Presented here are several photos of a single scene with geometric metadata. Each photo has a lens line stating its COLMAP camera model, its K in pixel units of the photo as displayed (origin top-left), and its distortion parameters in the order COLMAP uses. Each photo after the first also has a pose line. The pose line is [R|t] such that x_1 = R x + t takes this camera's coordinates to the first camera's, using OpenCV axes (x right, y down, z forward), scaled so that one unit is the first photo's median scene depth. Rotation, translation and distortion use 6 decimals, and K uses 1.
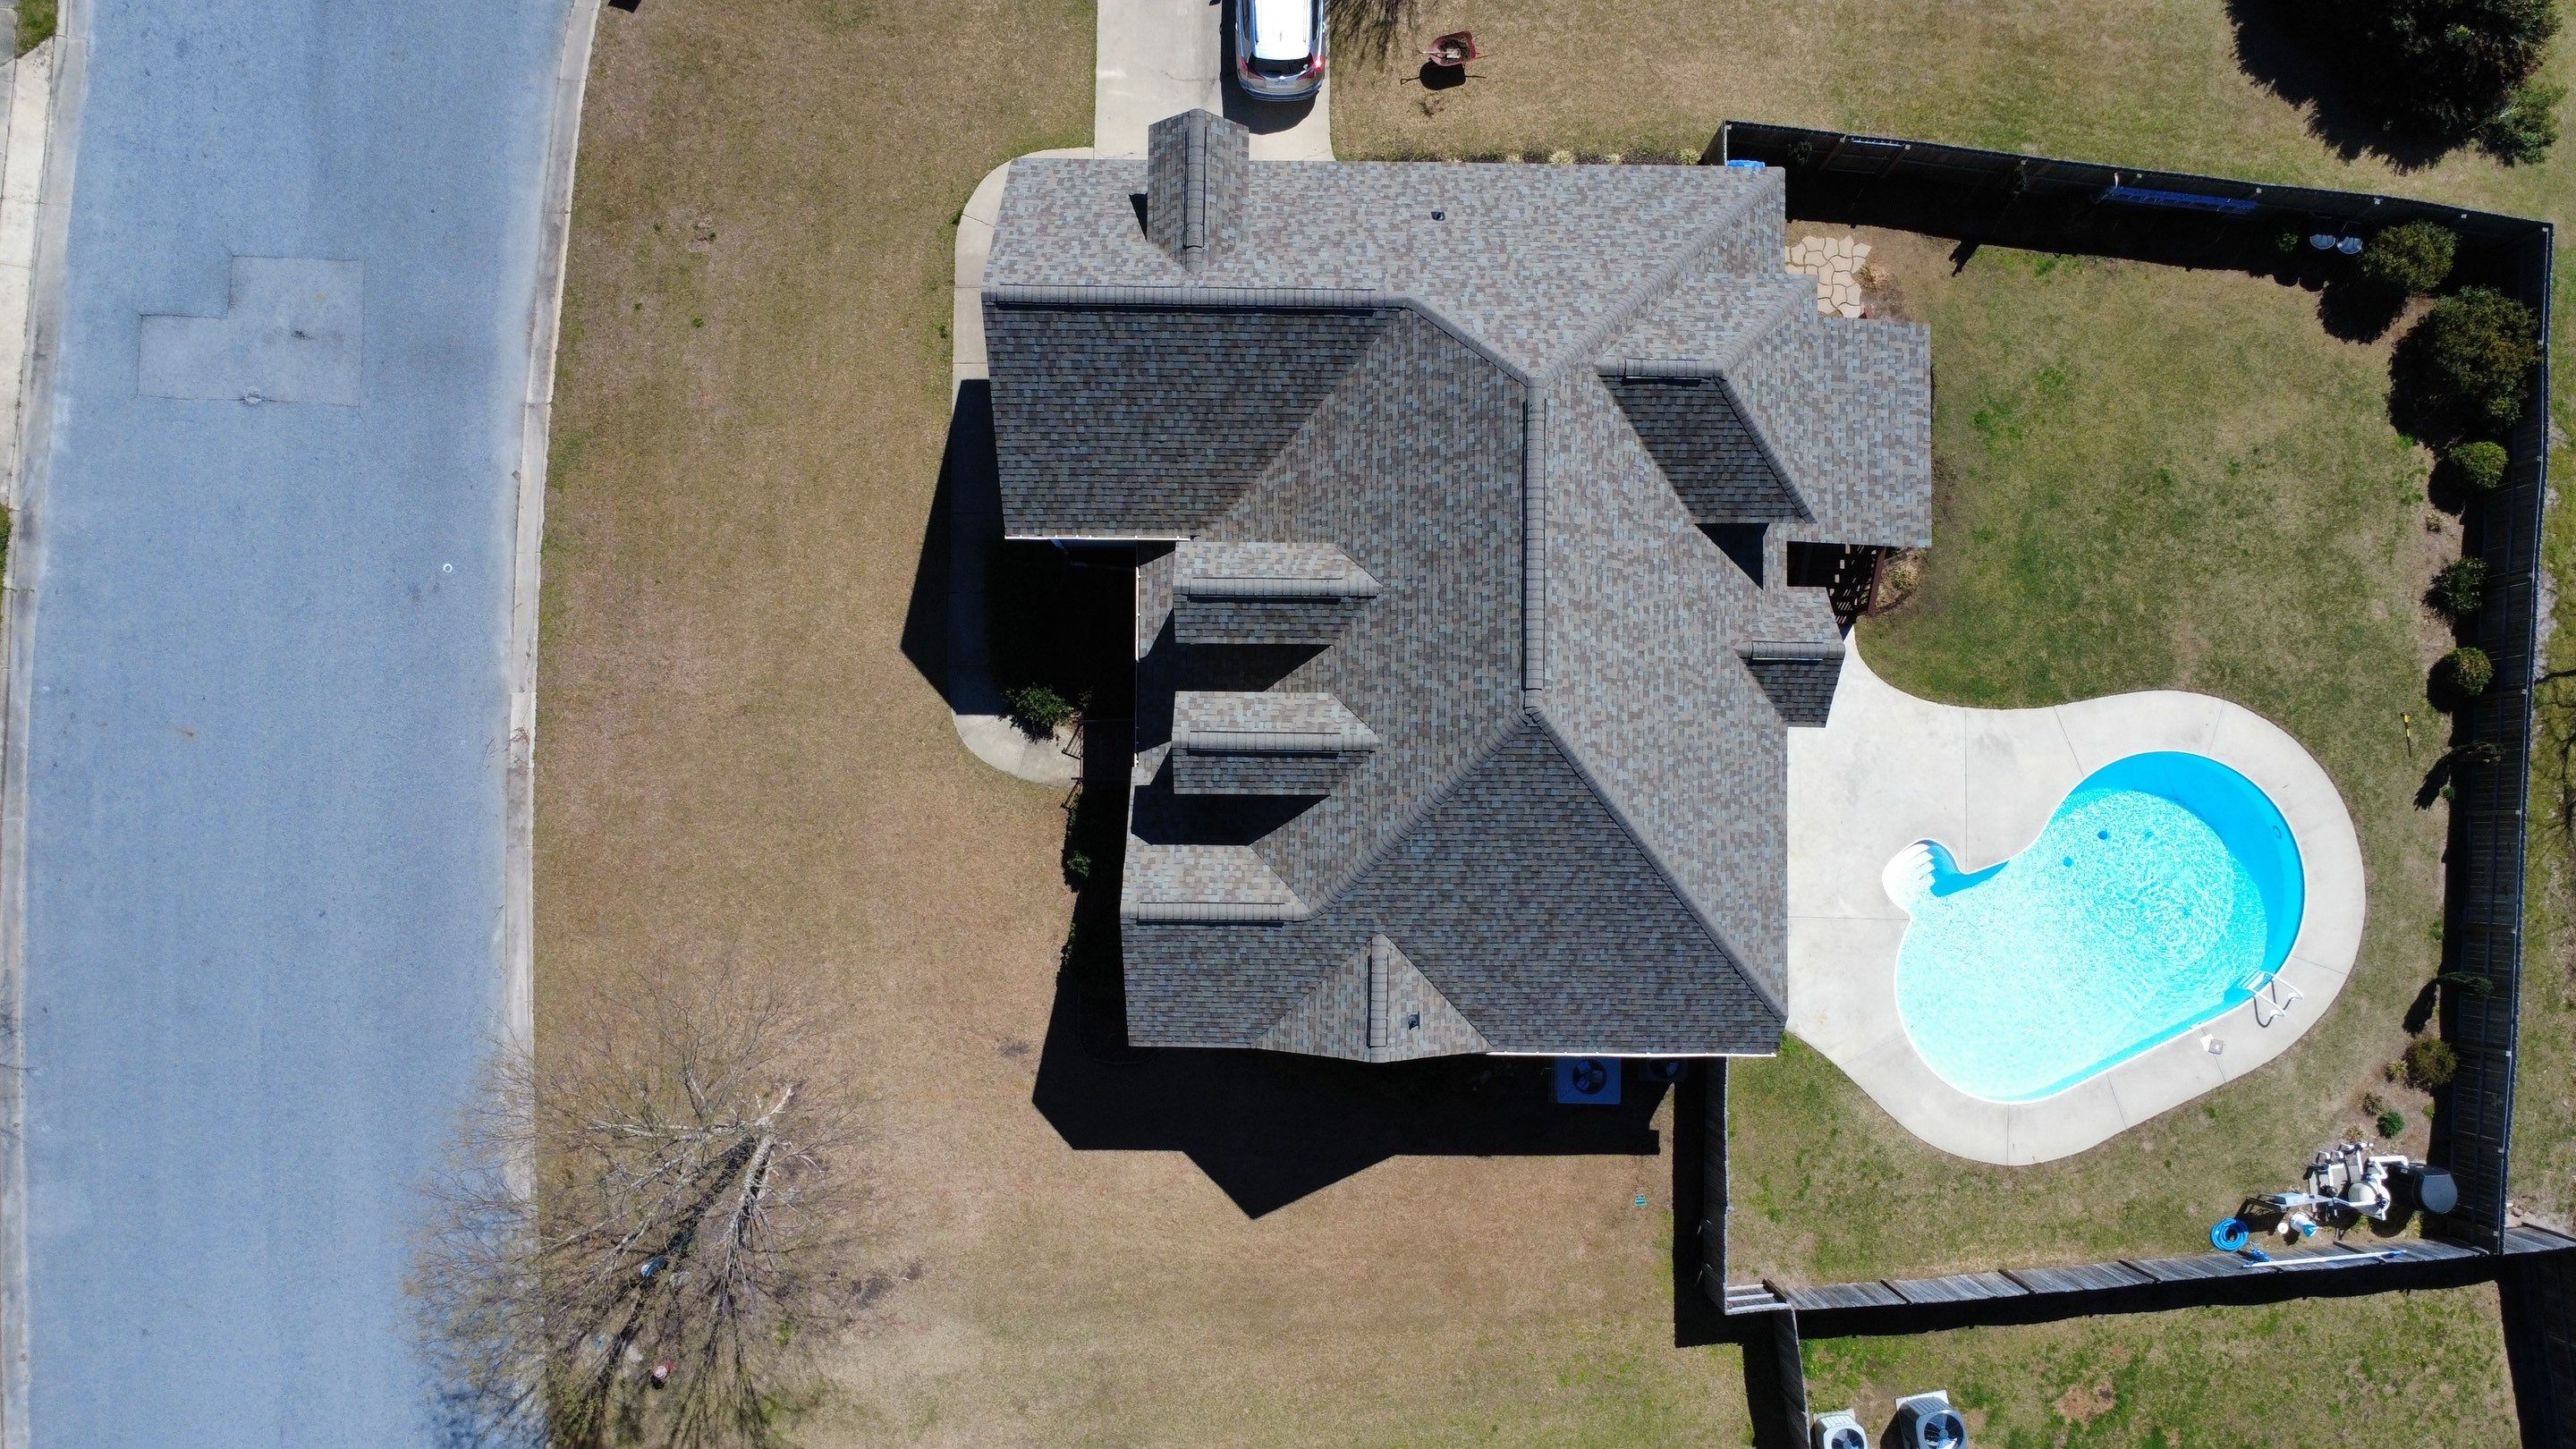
lens RADIAL K [[1921.4, 0, 1288.8], [0, 1921.4, 725.5], [0, 0, 1]] dist [0.006547, 0.000476]
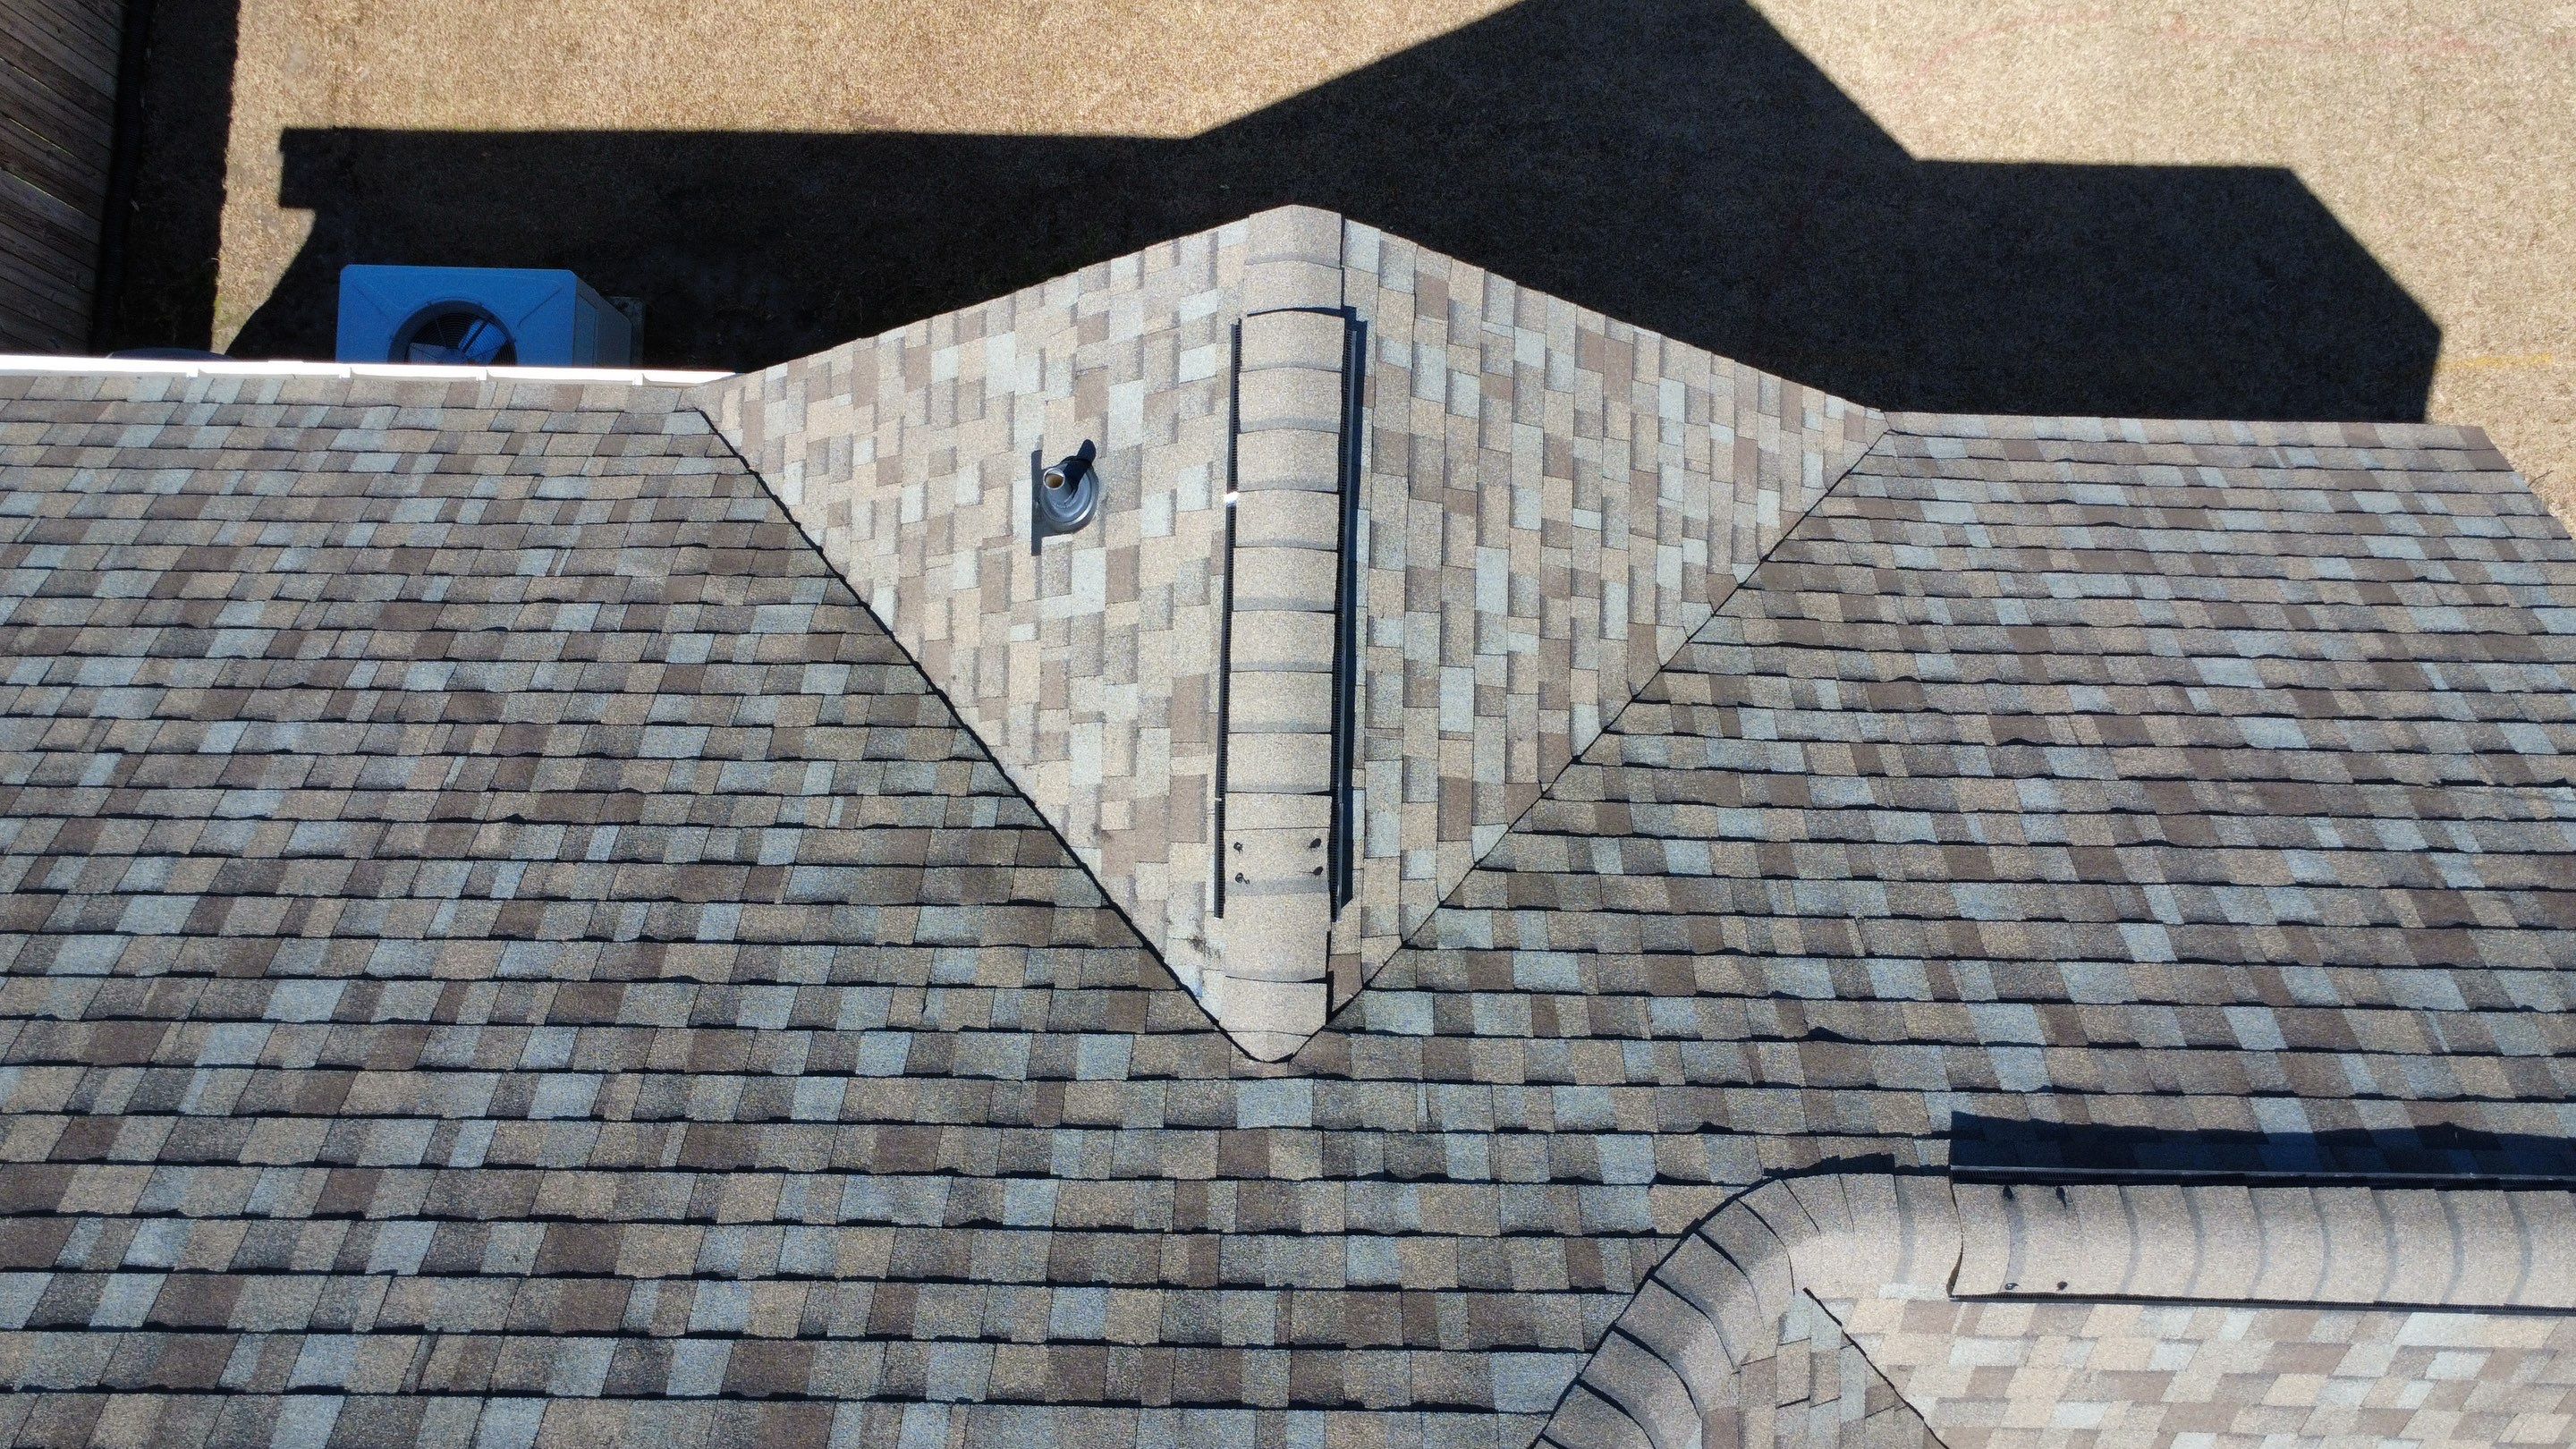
lens RADIAL K [[1921.4, 0, 1288.8], [0, 1921.4, 725.5], [0, 0, 1]] dist [0.006547, 0.000476]
pose [[-0.999920, -0.009550, -0.008278, 0.046062], [0.008442, -0.992139, 0.124859, 0.111404], [-0.009405, 0.124779, 0.992140, 0.821779]]
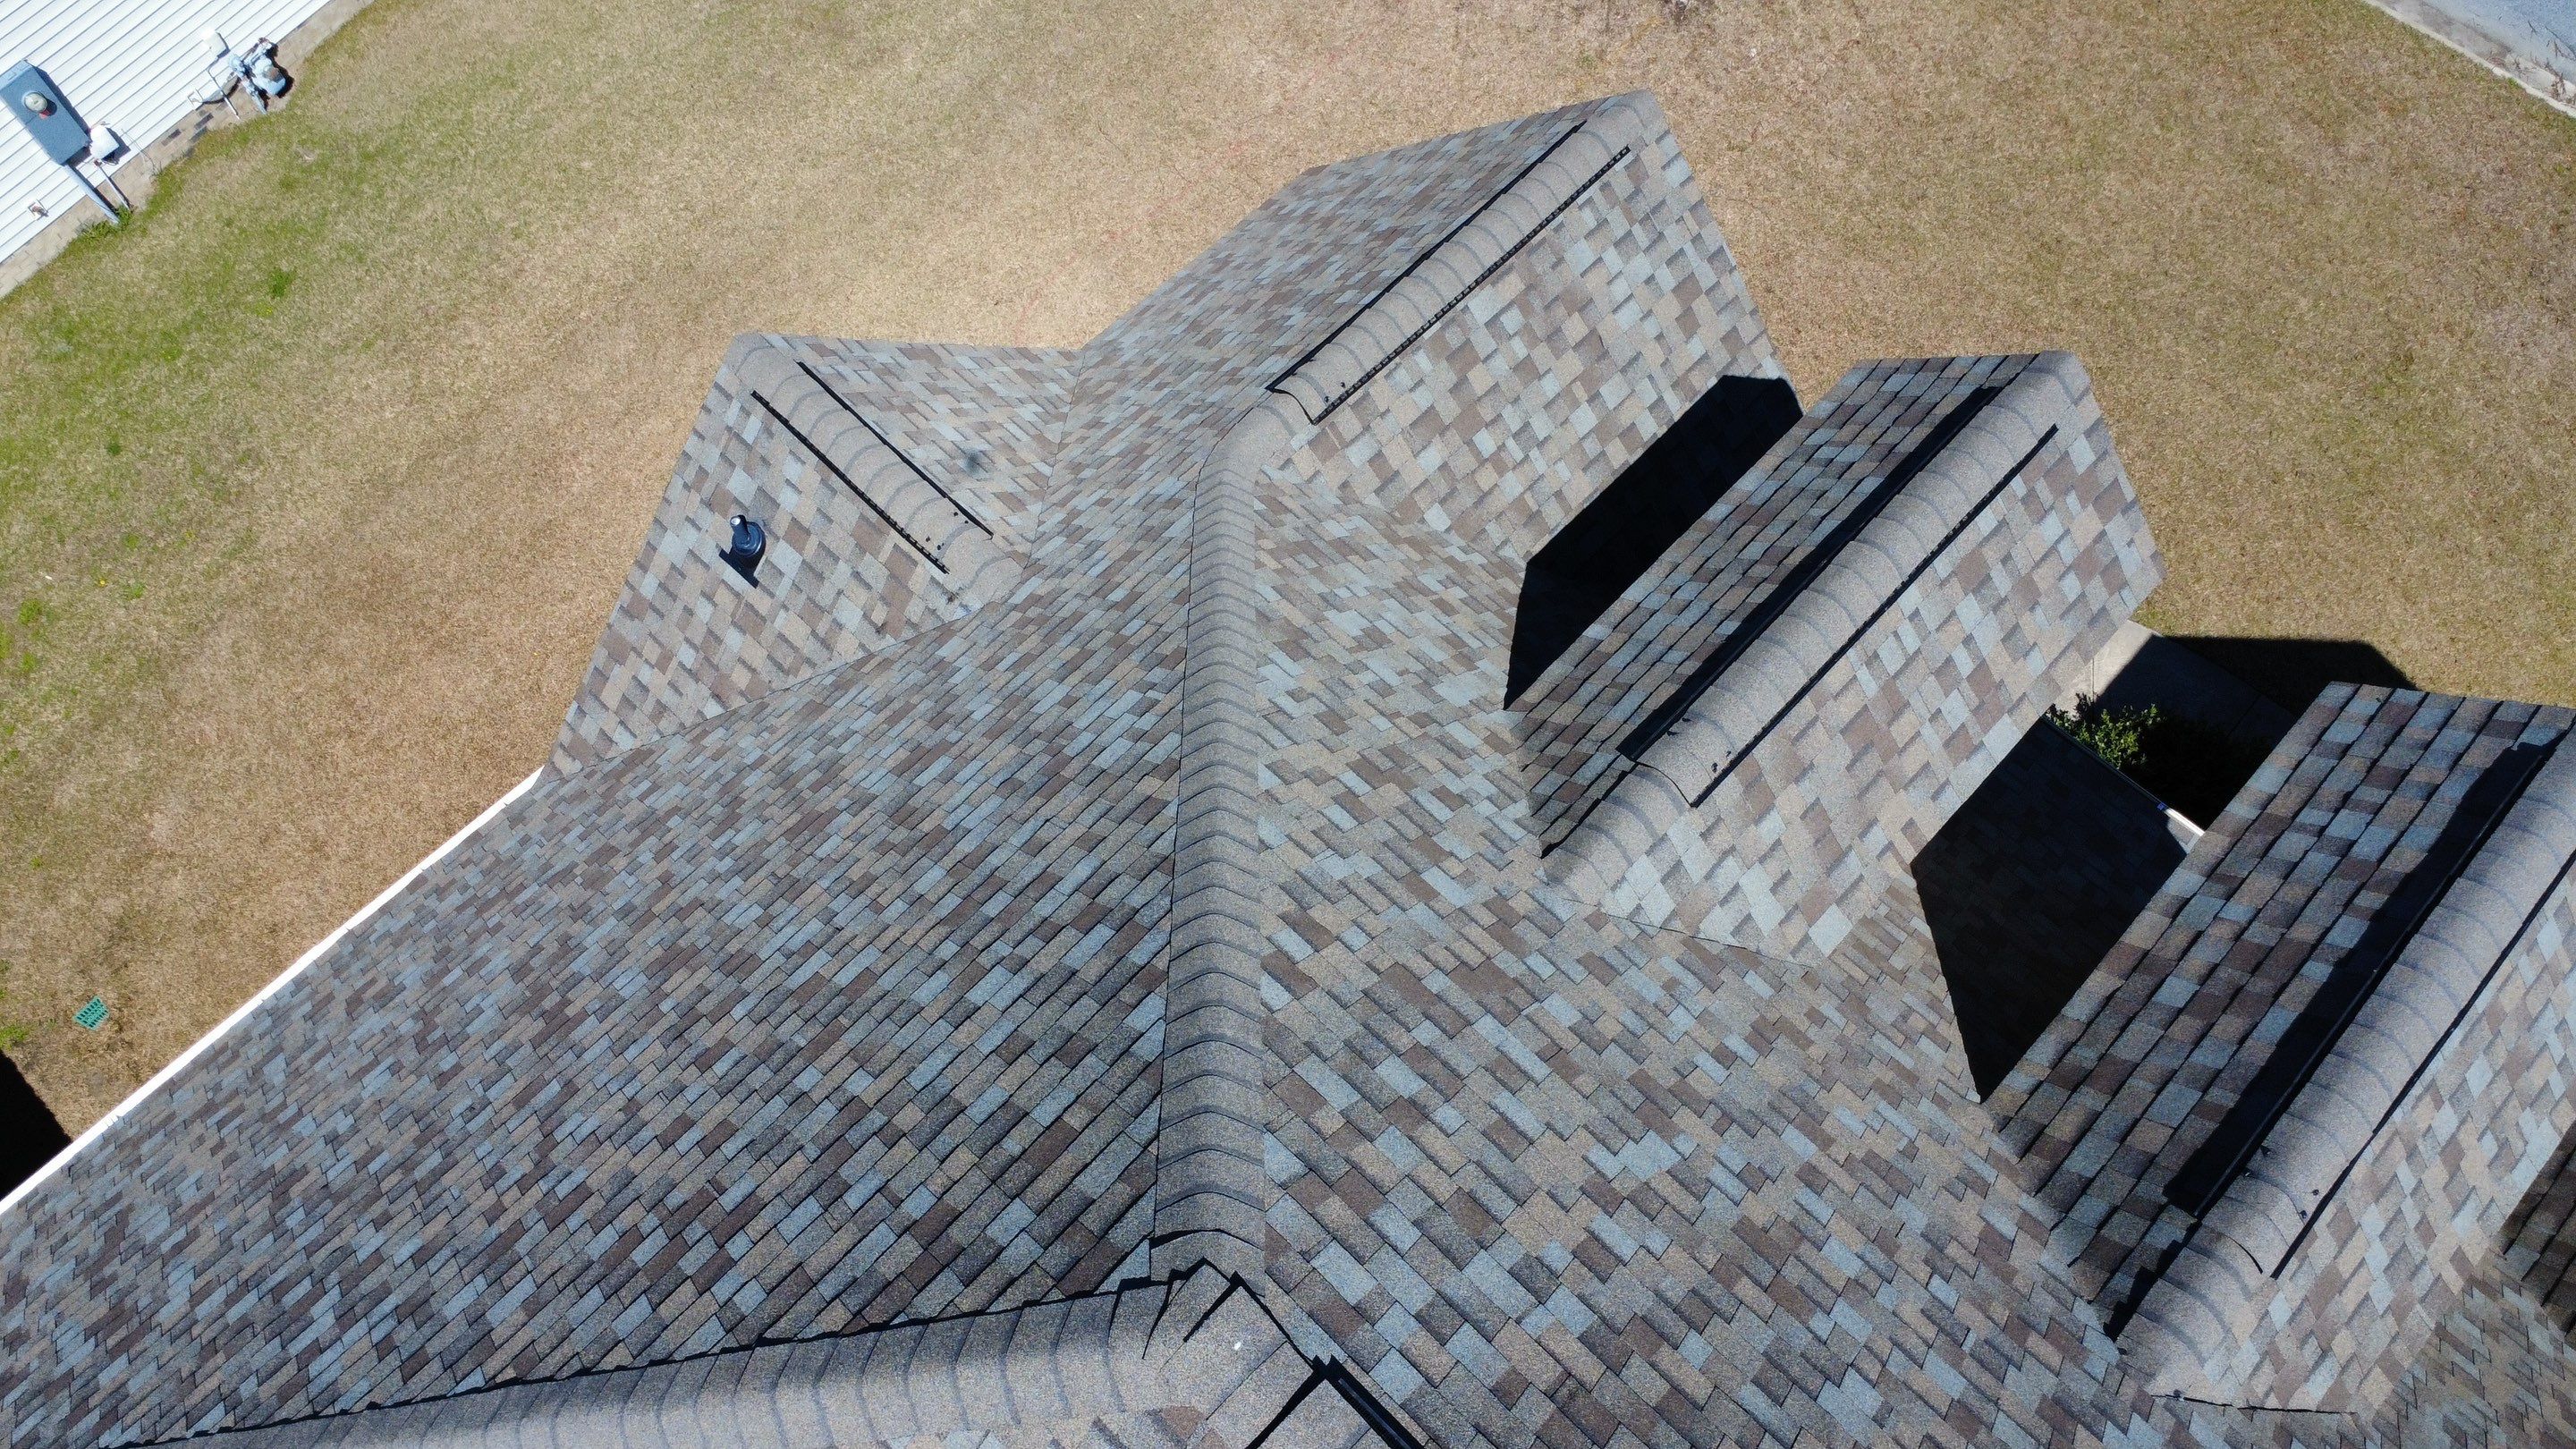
lens RADIAL K [[1921.4, 0, 1288.8], [0, 1921.4, 725.5], [0, 0, 1]] dist [0.006547, 0.000476]
pose [[-0.686432, 0.648735, -0.328563, 0.122927], [-0.726174, -0.587588, 0.356949, -0.035512], [0.038506, 0.483615, 0.874434, 0.733154]]
